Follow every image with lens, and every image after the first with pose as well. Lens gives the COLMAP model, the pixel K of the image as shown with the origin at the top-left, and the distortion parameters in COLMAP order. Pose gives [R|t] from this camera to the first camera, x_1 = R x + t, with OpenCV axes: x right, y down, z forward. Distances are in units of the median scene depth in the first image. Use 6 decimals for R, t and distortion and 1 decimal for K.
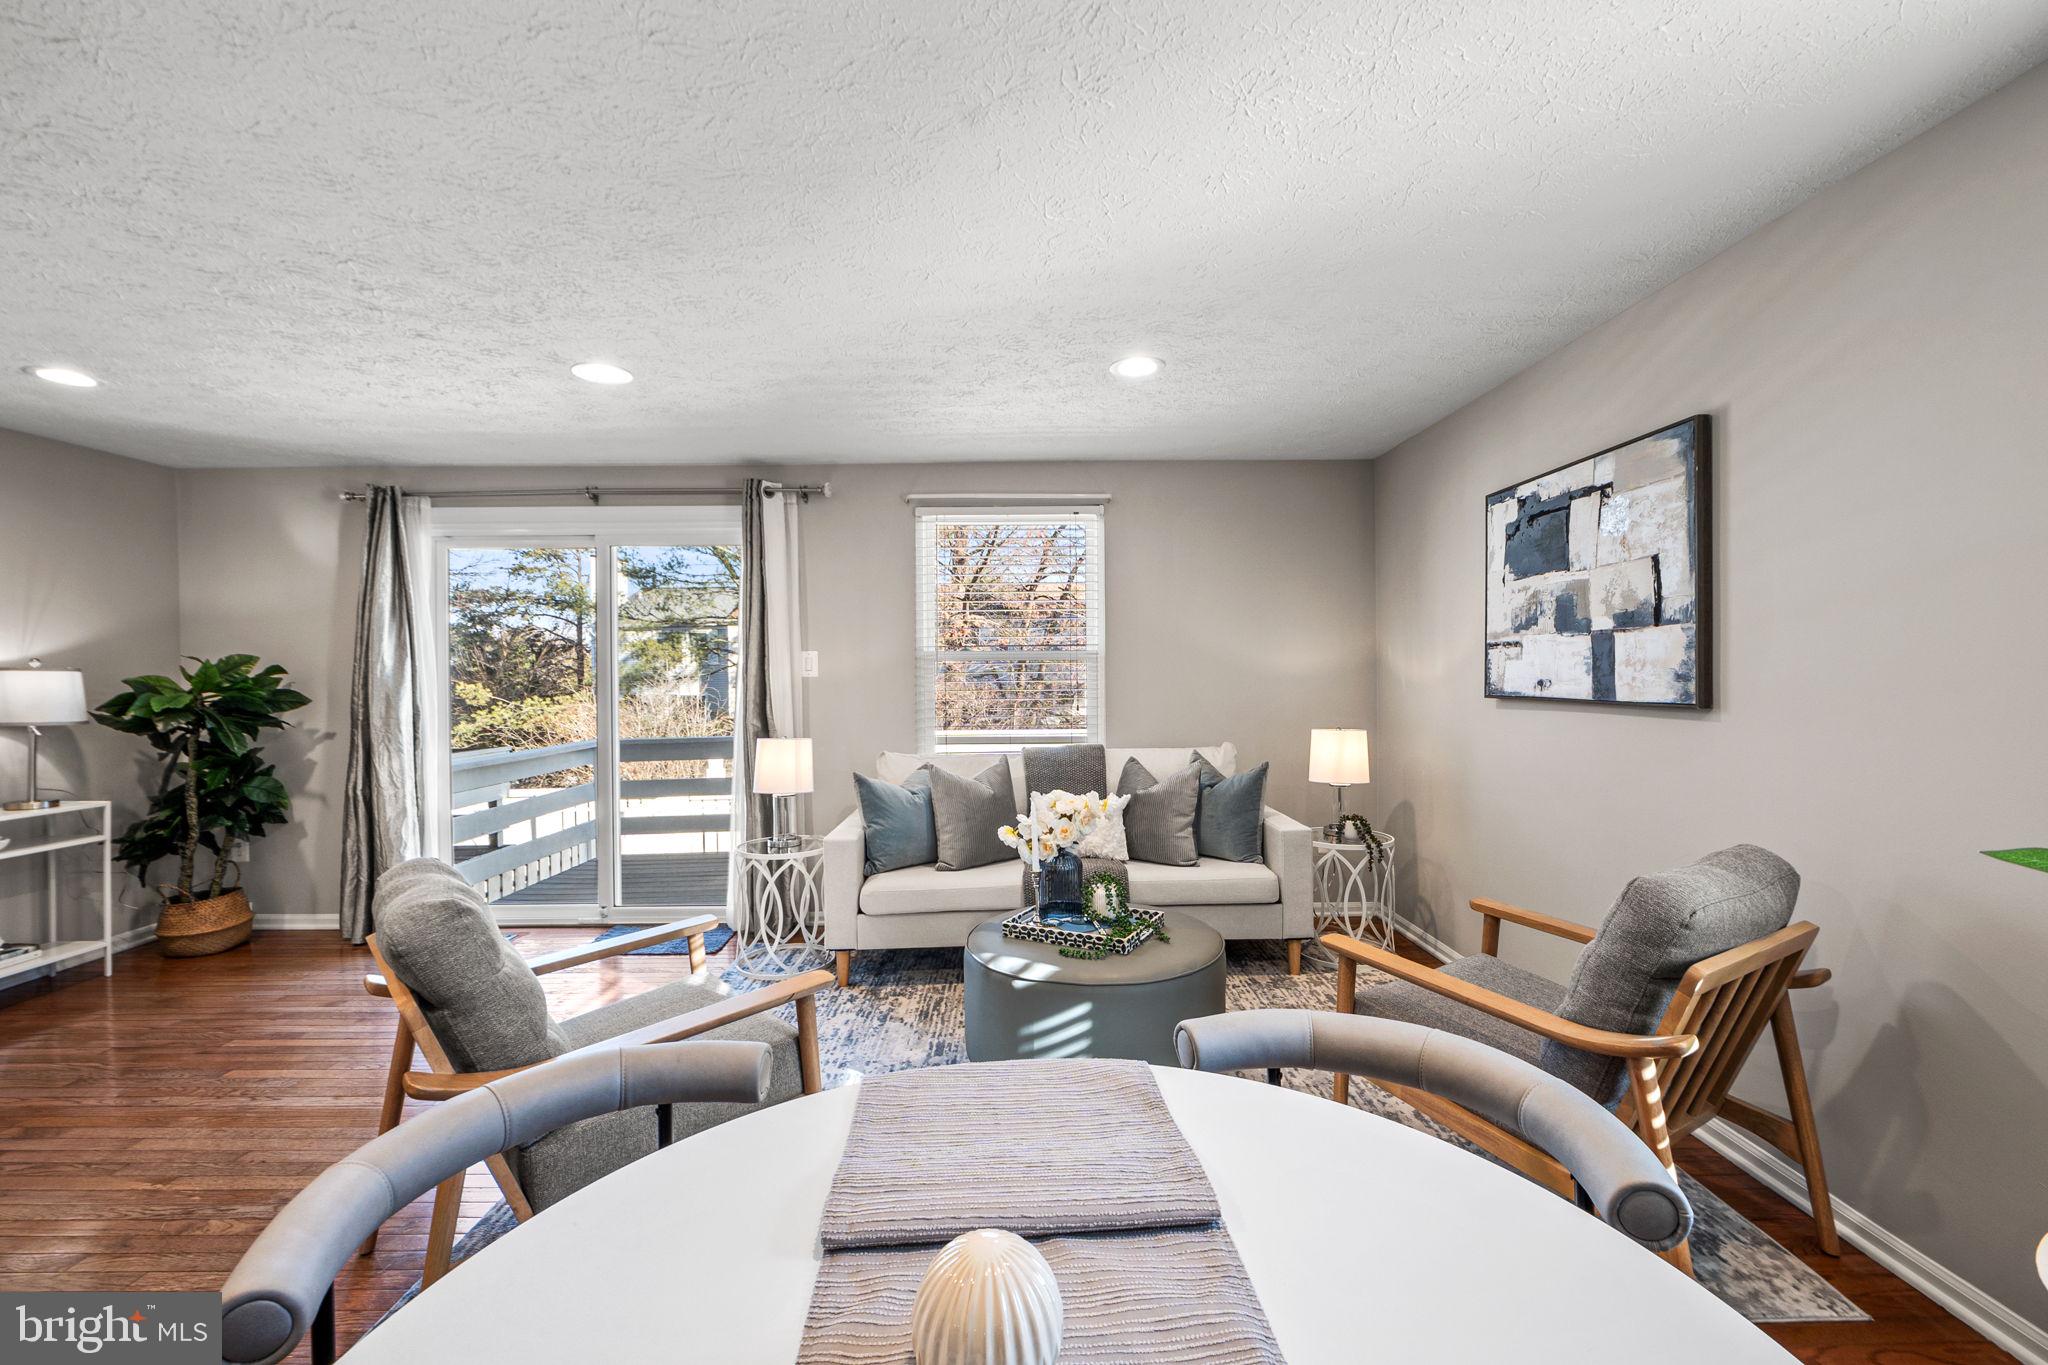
lens RADIAL K [[851.5, 0, 1021.7], [0, 851.5, 675.1], [0, 0, 1]] dist [-0.009561, -0.000181]
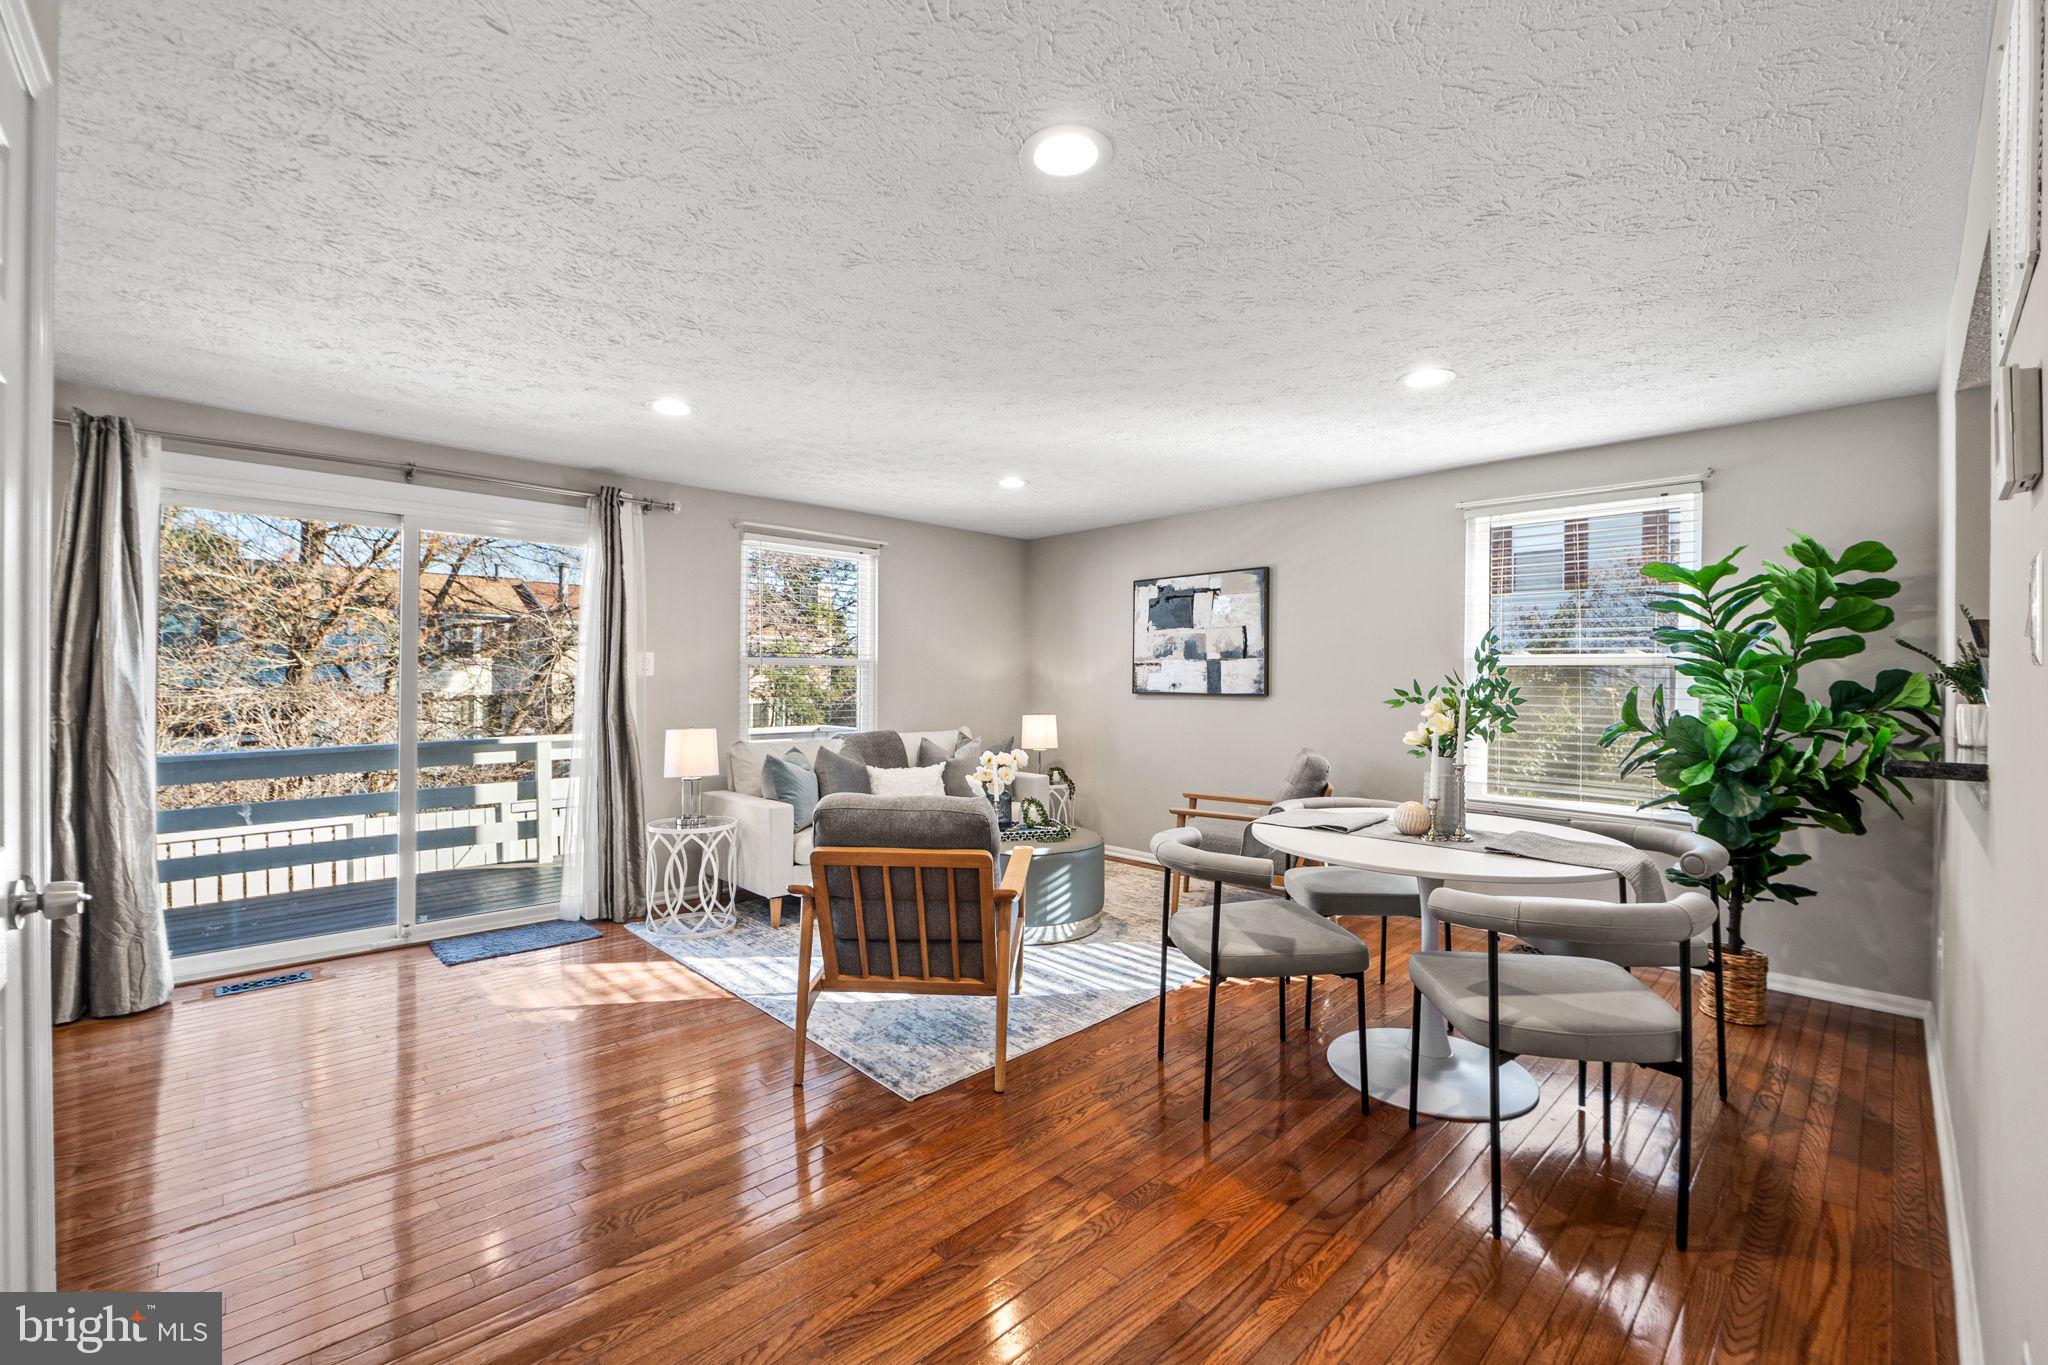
lens RADIAL K [[849.4, 0, 1030.5], [0, 849.4, 680.2], [0, 0, 1]] dist [-0.000999, 0.000009]
pose [[0.723844, 0.013180, 0.689838, -0.982165], [-0.008811, 0.999913, -0.009859, 0.020788], [-0.689907, 0.001058, 0.723897, -0.173339]]
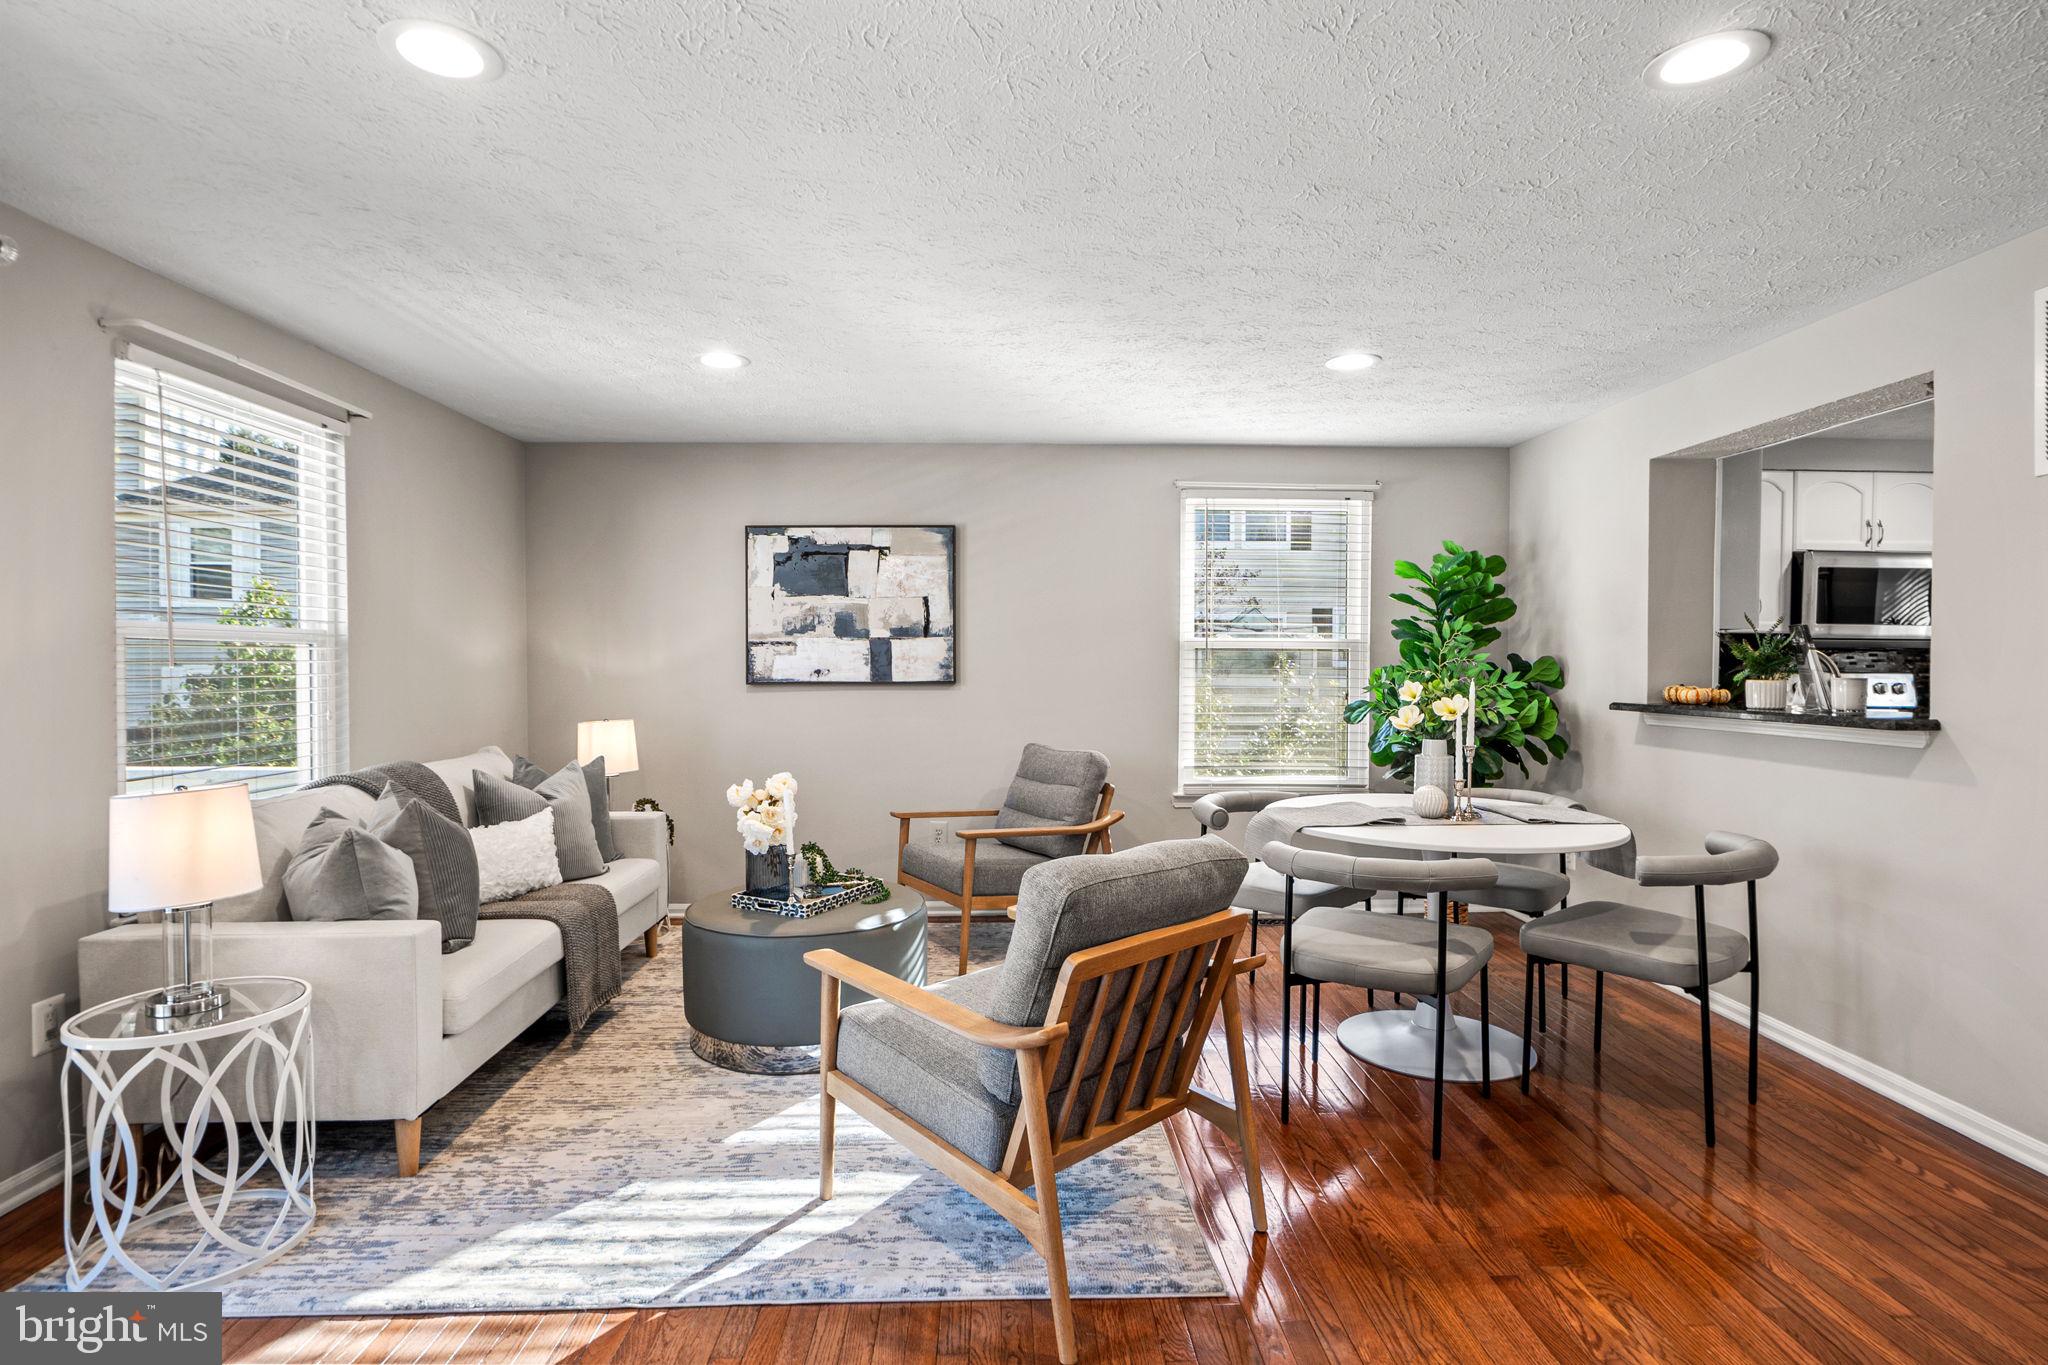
lens RADIAL K [[1041.8, 0, 1029.1], [0, 1041.8, 673.2], [0, 0, 1]] dist [-0.001714, 0.000576]
pose [[-0.023496, -0.002197, 0.999722, -1.188929], [0.006668, 0.999975, 0.002355, 0.010280], [-0.999702, 0.006721, -0.023481, 0.710202]]
